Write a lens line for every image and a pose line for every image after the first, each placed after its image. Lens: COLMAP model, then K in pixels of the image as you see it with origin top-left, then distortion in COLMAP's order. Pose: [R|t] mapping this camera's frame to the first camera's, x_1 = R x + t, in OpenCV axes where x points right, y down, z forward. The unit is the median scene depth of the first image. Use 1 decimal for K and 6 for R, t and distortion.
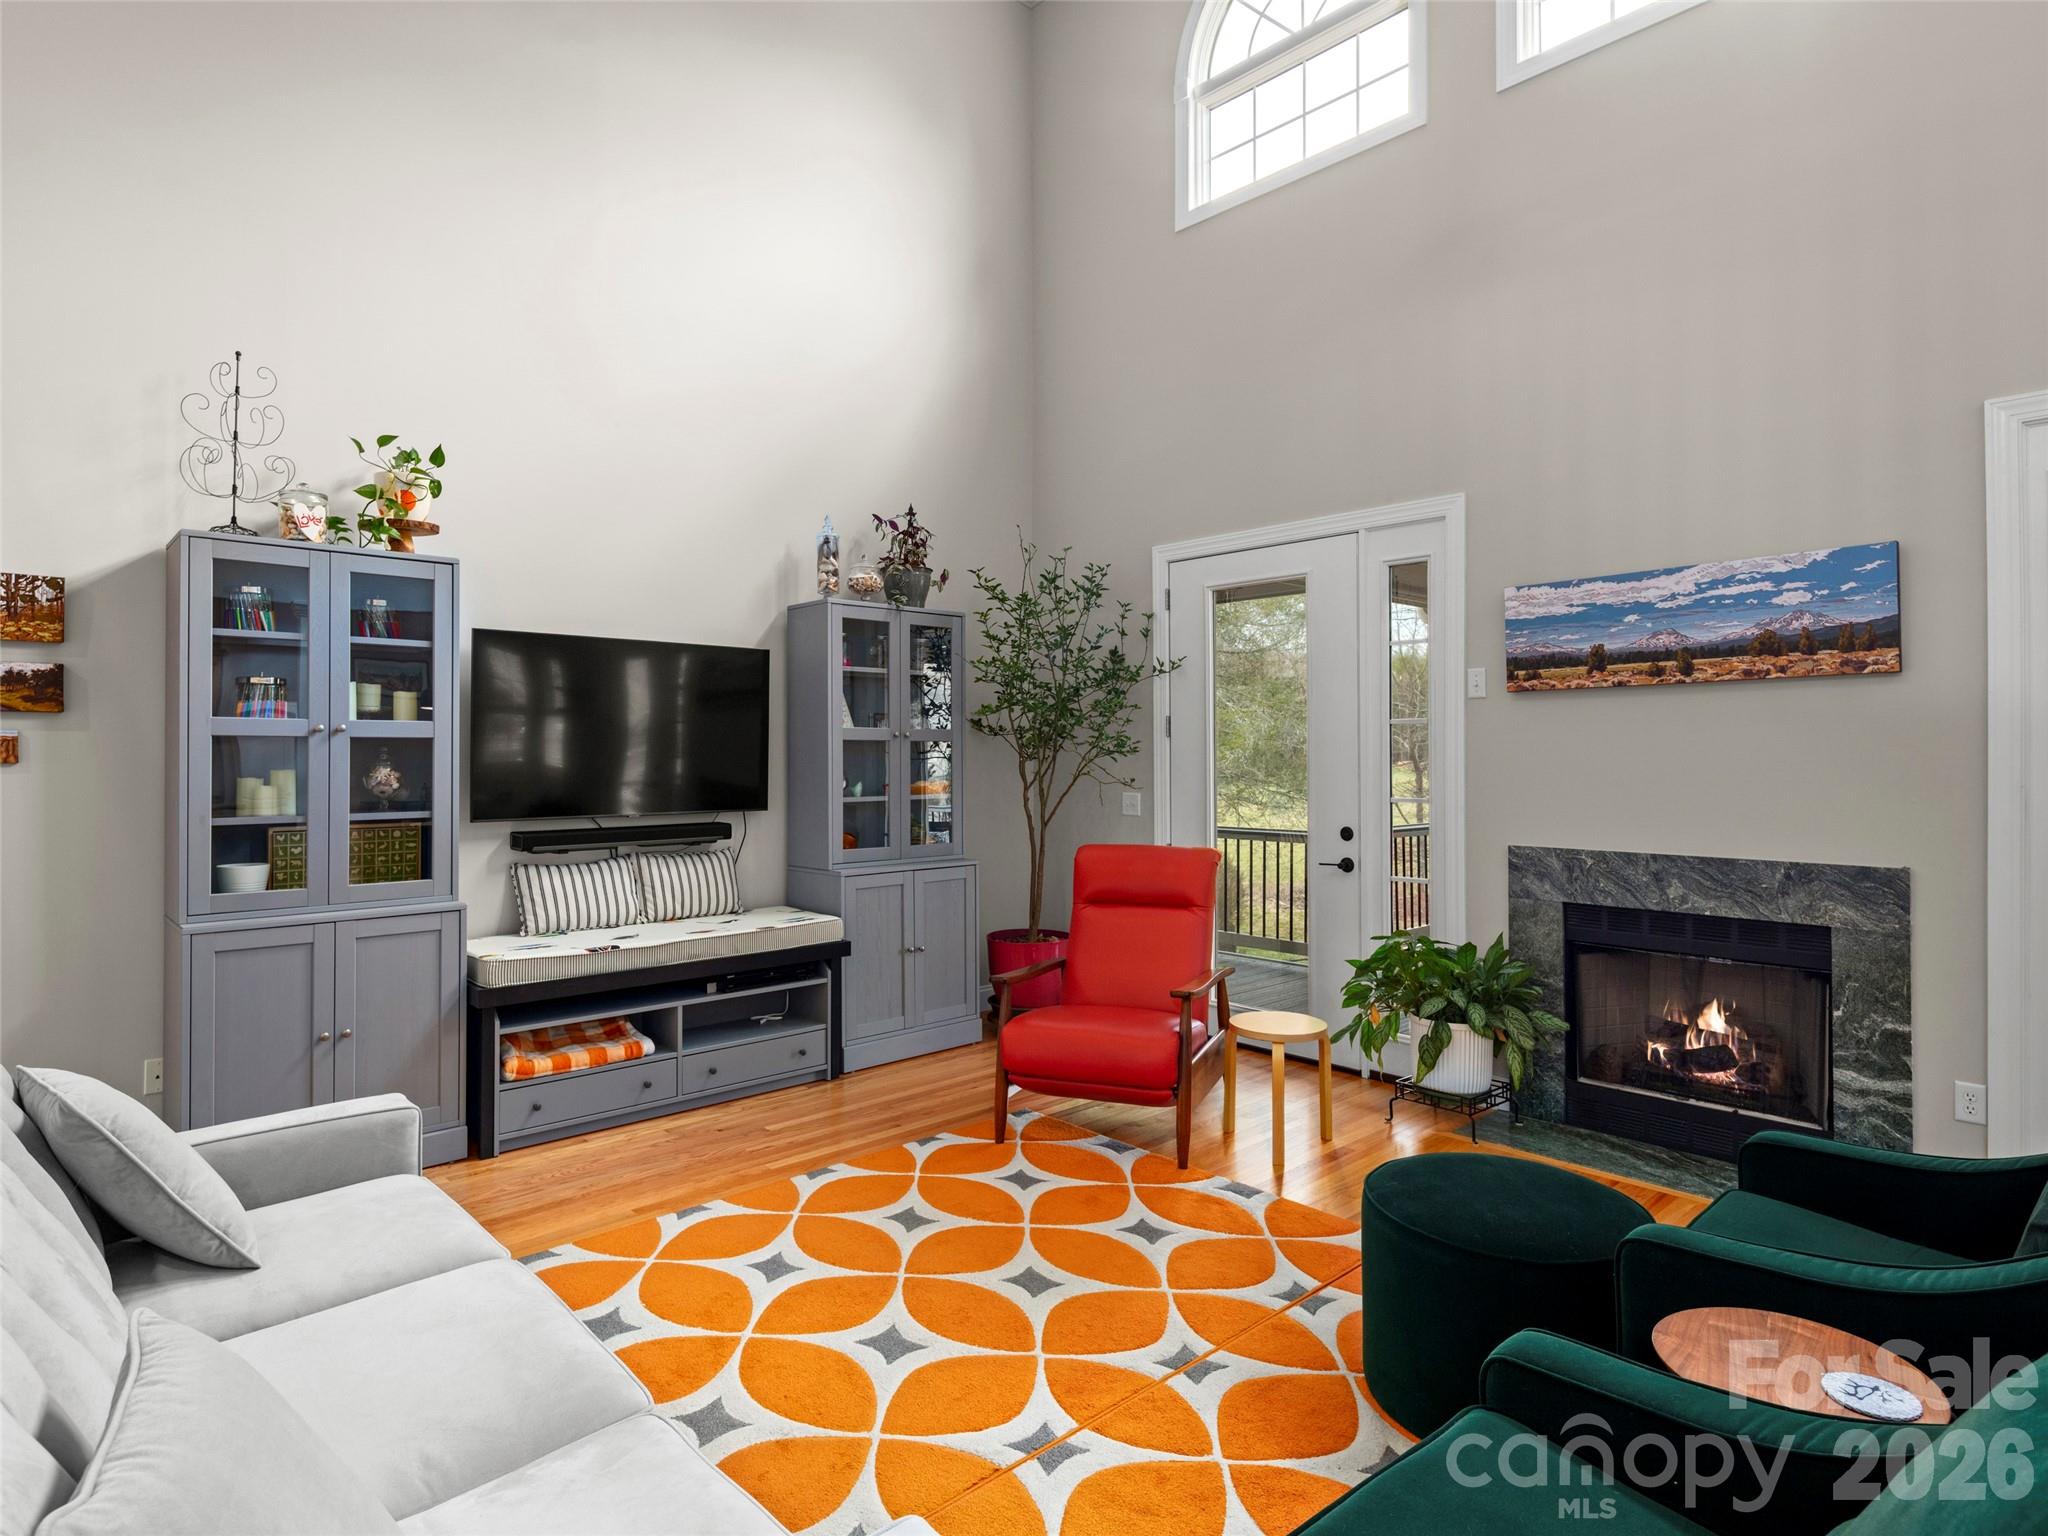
lens RADIAL K [[1140.4, 0, 1002.4], [0, 1140.4, 746.8], [0, 0, 1]] dist [0.018242, -0.009698]
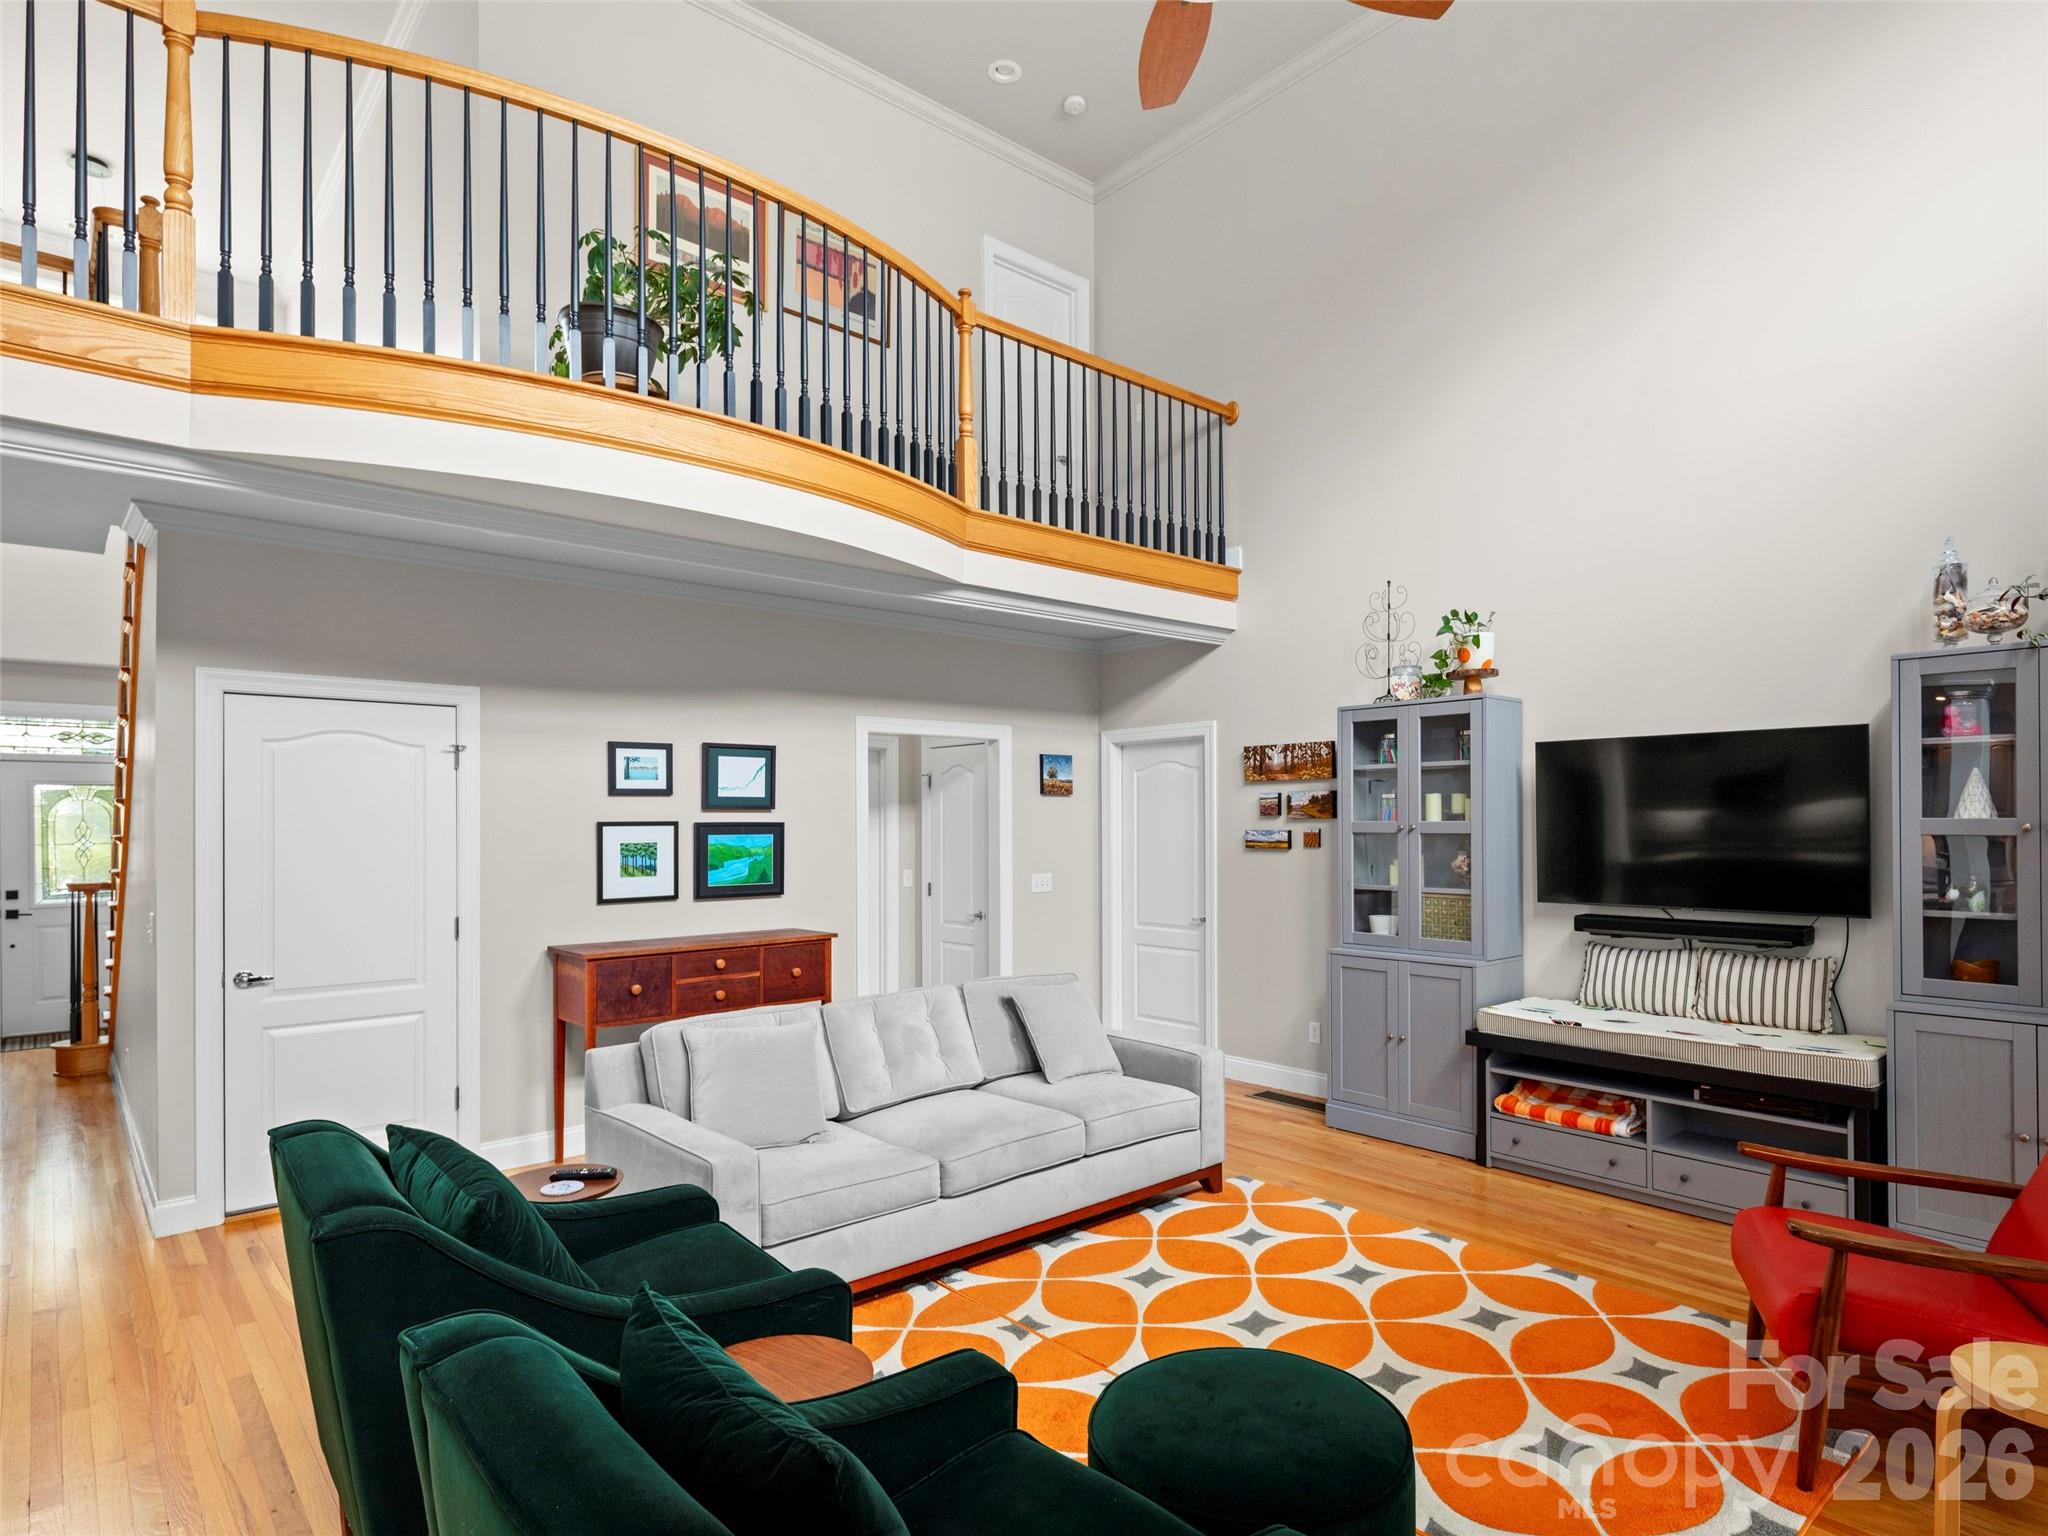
lens RADIAL K [[1140.4, 0, 1083.9], [0, 1140.4, 812.8], [0, 0, 1]] dist [0.018242, -0.009698]
pose [[0.003488, -0.007610, -0.999965, 0.756082], [0.008415, 0.999936, -0.007581, -0.023904], [0.999959, -0.008389, 0.003552, 0.518841]]
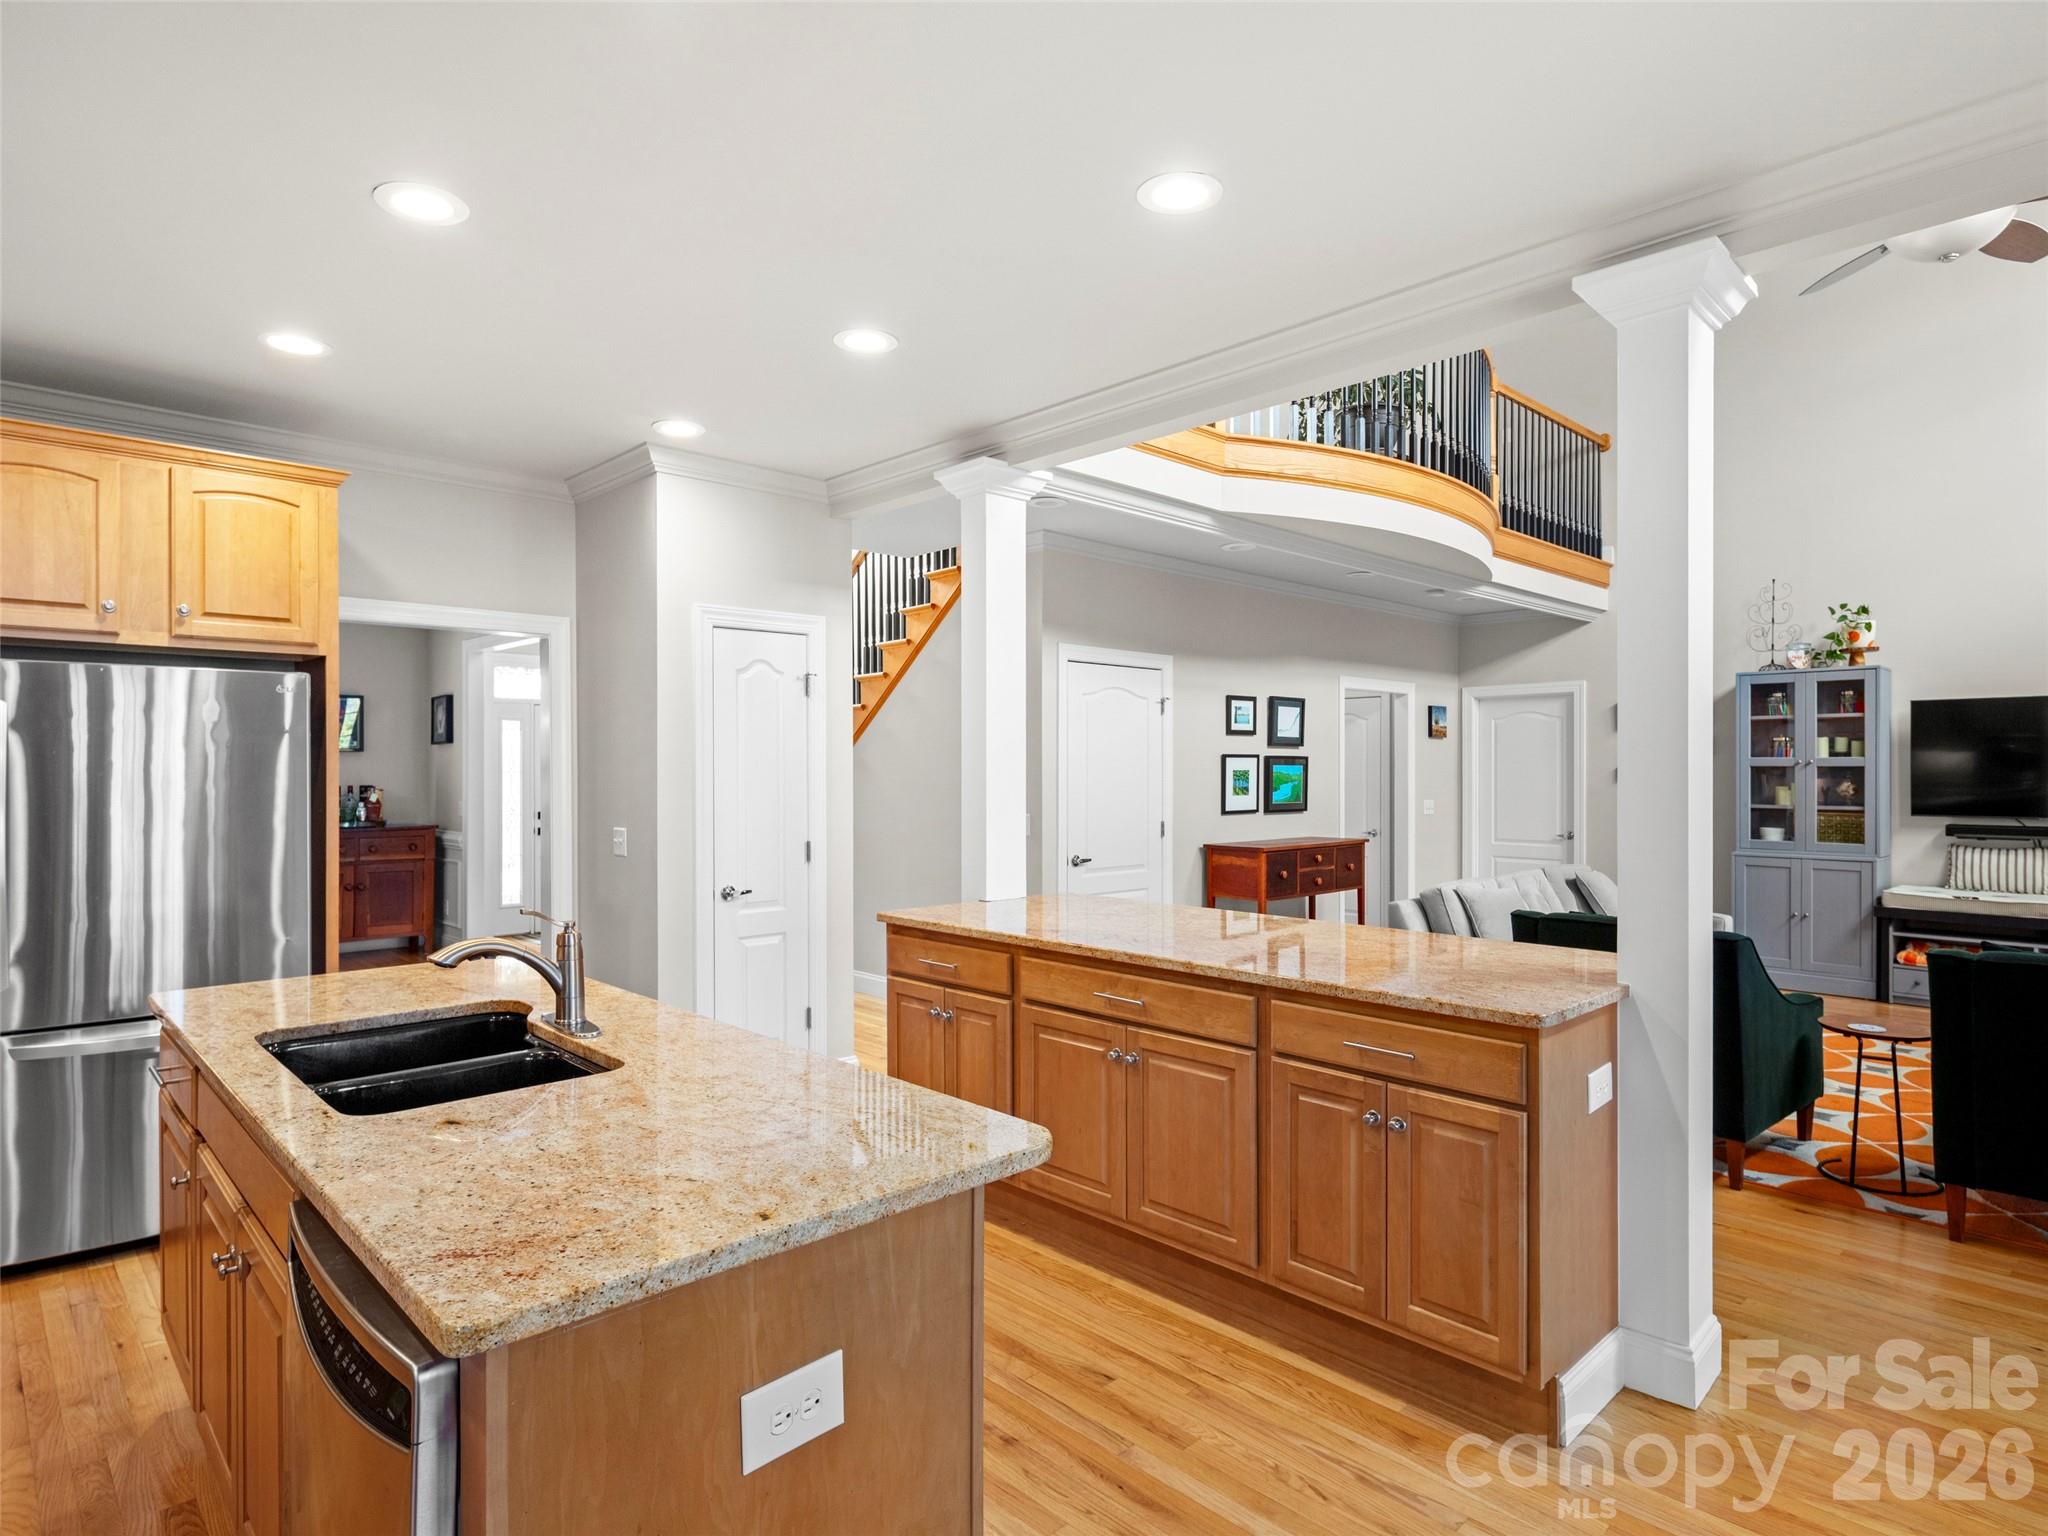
lens RADIAL K [[1140.4, 0, 1056.9], [0, 1140.4, 766.6], [0, 0, 1]] dist [0.018242, -0.009698]
pose [[0.036834, -0.002008, -0.999319, 1.191417], [0.002878, 0.999994, -0.001904, -0.006875], [0.999317, -0.002806, 0.036839, -0.322378]]
